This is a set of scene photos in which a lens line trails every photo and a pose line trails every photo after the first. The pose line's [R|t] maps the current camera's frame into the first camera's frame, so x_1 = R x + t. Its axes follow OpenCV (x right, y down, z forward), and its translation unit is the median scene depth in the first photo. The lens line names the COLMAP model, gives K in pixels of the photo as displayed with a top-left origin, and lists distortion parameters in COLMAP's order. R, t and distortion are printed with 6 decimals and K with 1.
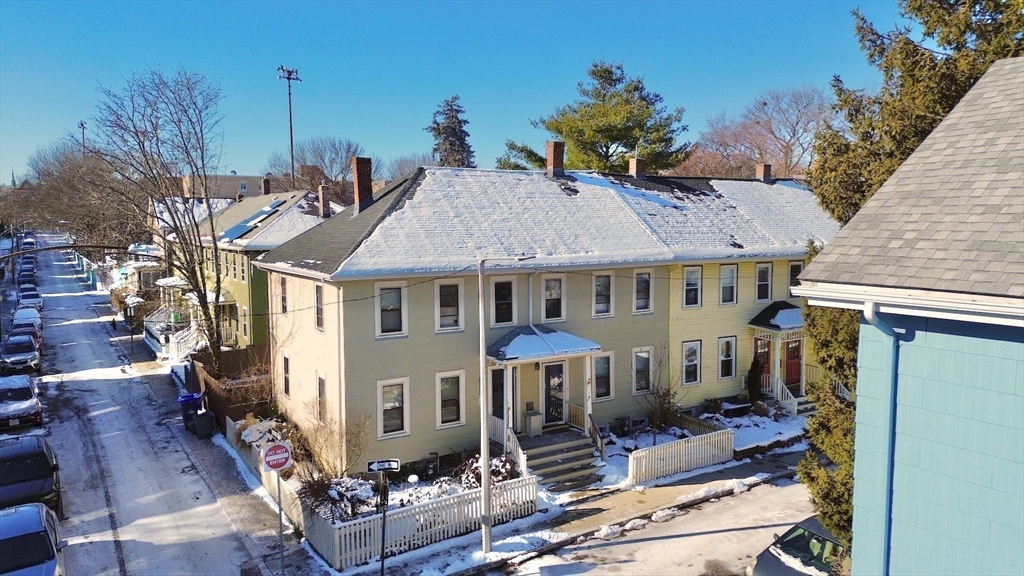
lens RADIAL K [[730.9, 0, 515.3], [0, 730.9, 287.8], [0, 0, 1]] dist [0.006681, -0.004393]
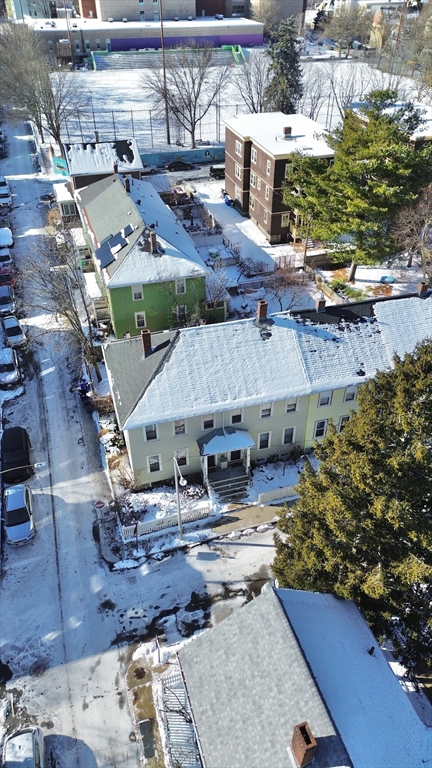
lens RADIAL K [[548.2, 0, 216.6], [0, 548.2, 382.6], [0, 0, 1]] dist [0.006681, -0.004393]
pose [[0.961501, 0.173321, -0.213250, 0.310764], [-0.022463, 0.822991, 0.567610, -0.930197], [0.273882, -0.540967, 0.795200, -0.154680]]
